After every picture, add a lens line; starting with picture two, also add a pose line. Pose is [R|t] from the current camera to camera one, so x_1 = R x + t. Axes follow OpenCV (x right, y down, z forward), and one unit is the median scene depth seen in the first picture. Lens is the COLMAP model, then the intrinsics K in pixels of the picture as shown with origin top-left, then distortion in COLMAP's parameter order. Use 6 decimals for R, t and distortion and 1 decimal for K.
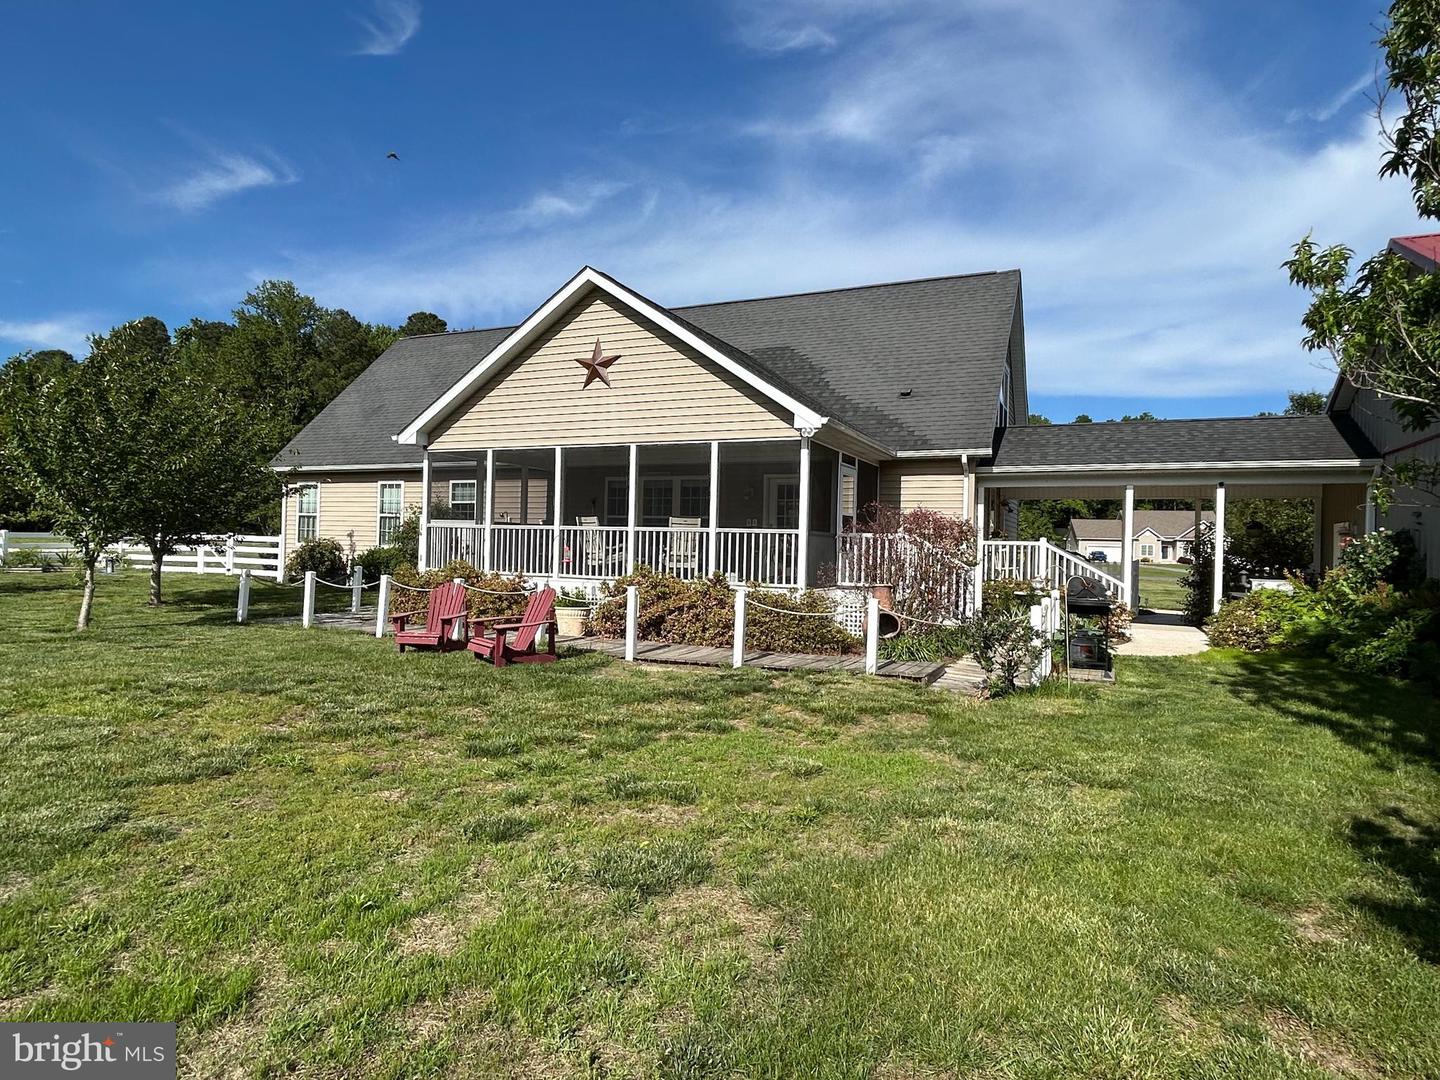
lens RADIAL K [[831.8, 0, 715.4], [0, 831.8, 538.1], [0, 0, 1]] dist [-0.000708, 0.008118]
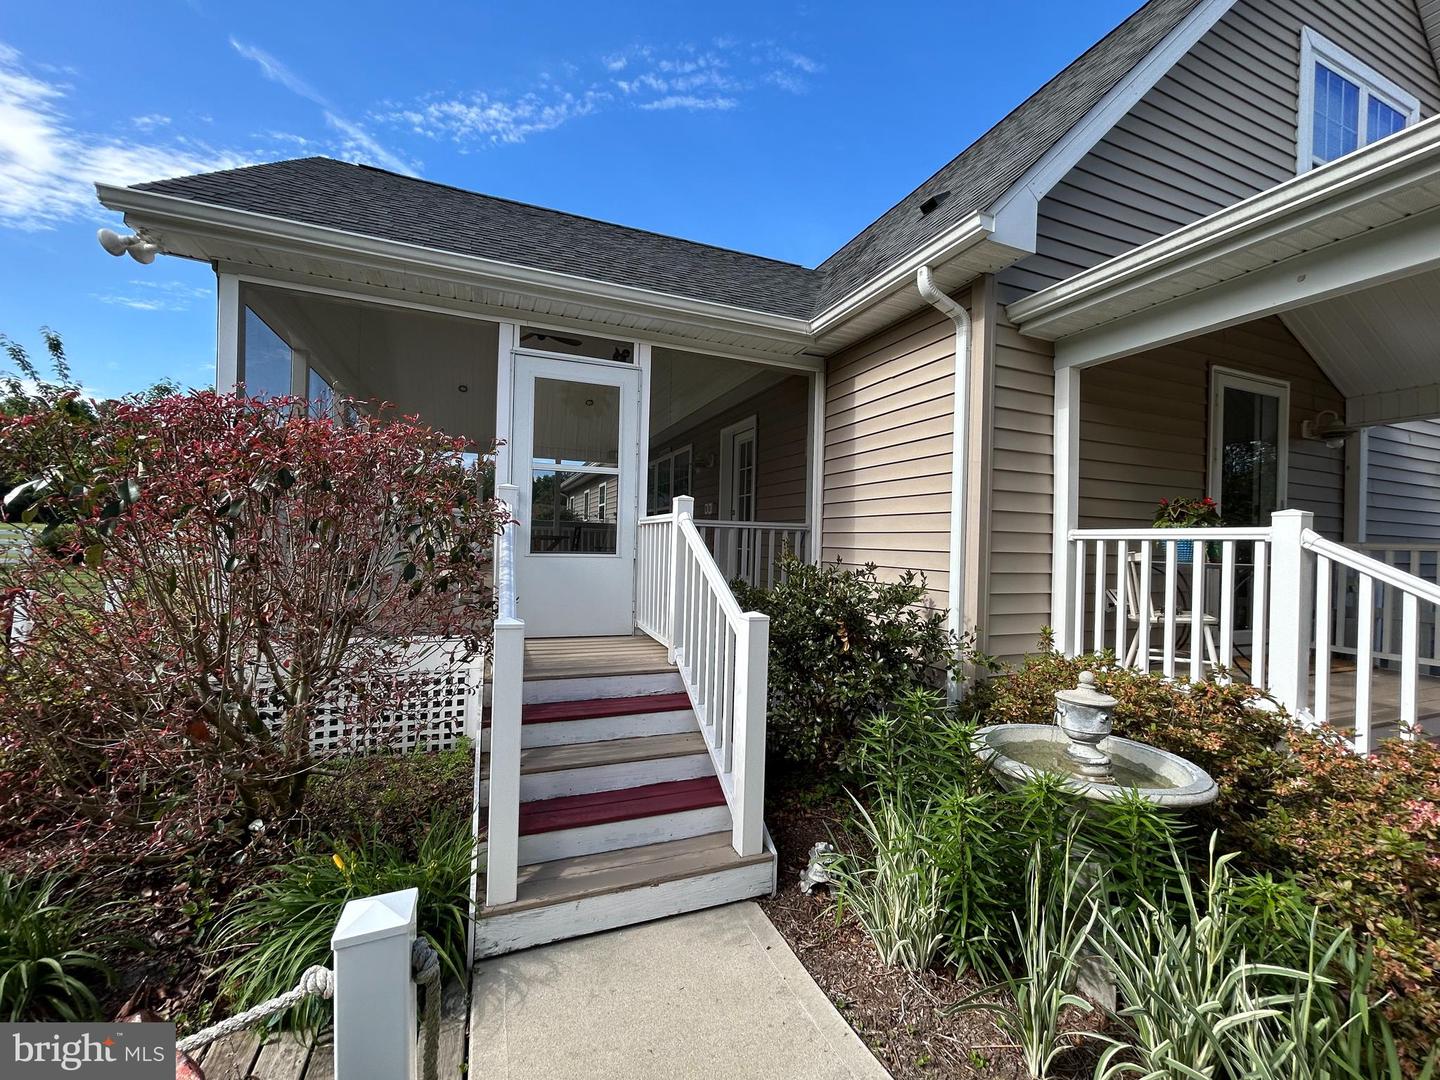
lens RADIAL K [[567.5, 0, 718.8], [0, 567.5, 543.8], [0, 0, 1]] dist [-0.001154, 0.000009]
pose [[0.712960, -0.000870, -0.701204, 0.047187], [-0.005868, 0.999957, -0.007208, 0.001433], [0.701180, 0.009253, 0.712924, 0.092920]]
